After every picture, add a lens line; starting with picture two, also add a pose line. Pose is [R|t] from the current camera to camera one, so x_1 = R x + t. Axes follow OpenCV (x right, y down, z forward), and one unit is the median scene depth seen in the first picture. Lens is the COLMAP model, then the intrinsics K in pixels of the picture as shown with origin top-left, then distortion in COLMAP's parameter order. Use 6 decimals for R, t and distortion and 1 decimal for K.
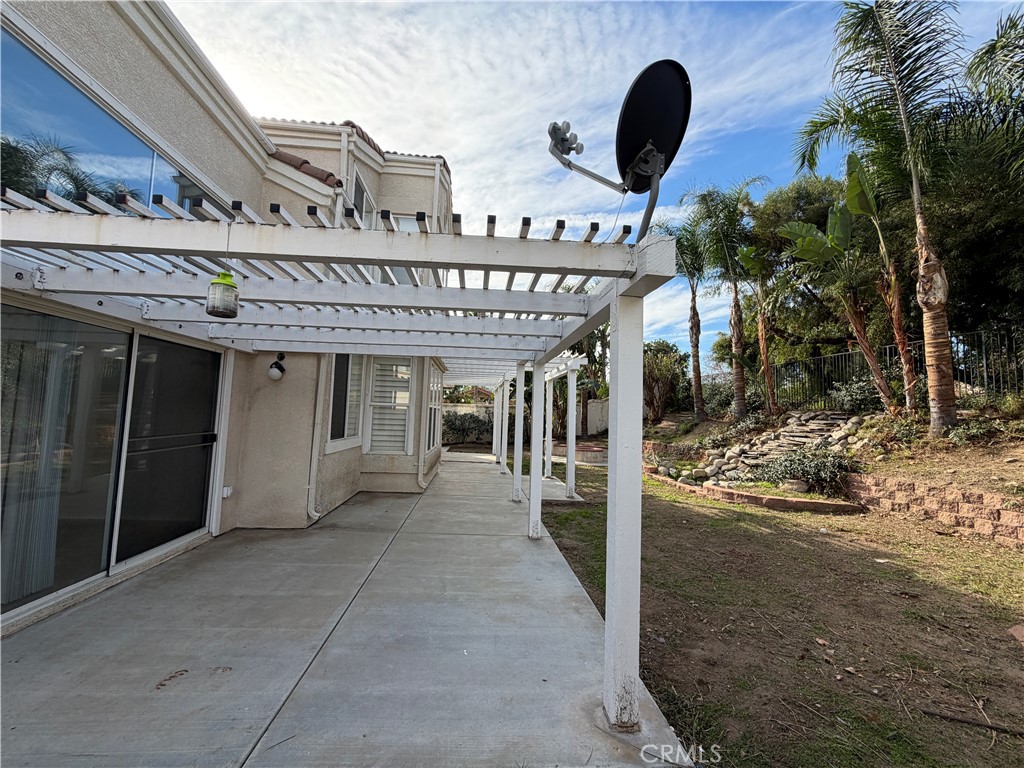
lens RADIAL K [[410.3, 0, 502.7], [0, 410.3, 386.9], [0, 0, 1]] dist [0.002299, -0.000554]
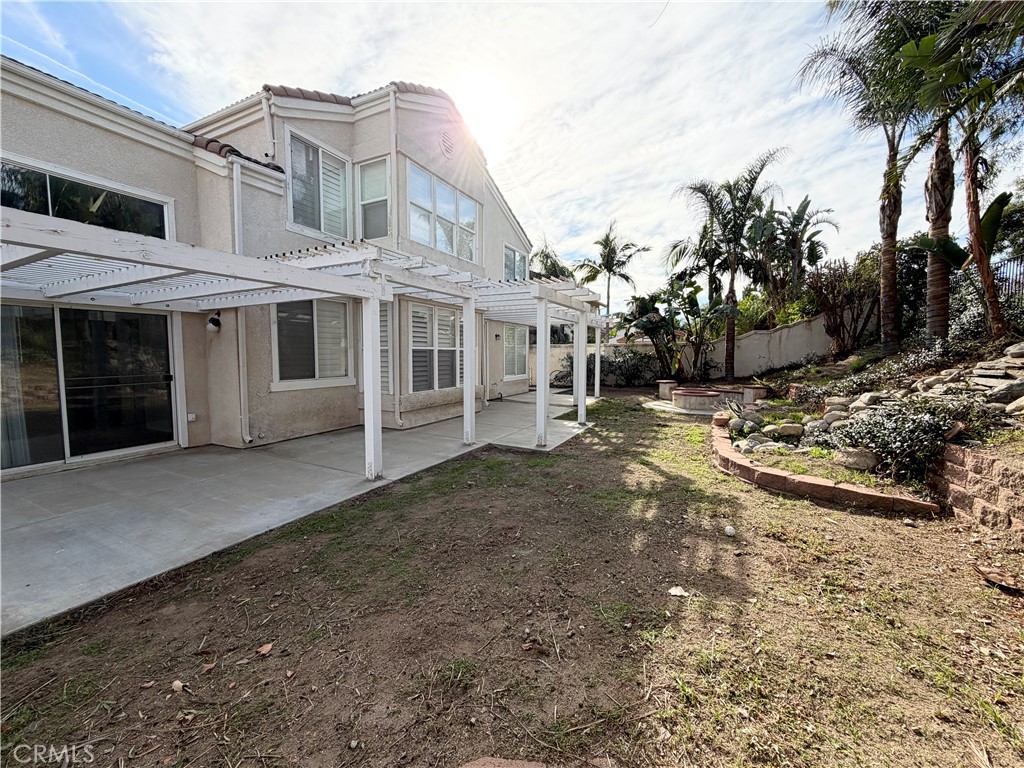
lens RADIAL K [[410.3, 0, 506.3], [0, 410.3, 384.6], [0, 0, 1]] dist [0.002299, -0.000554]
pose [[0.854718, 0.010067, -0.518995, 0.881367], [0.063177, 0.990362, 0.123255, 0.042842], [0.515234, -0.138136, 0.845844, 0.371739]]
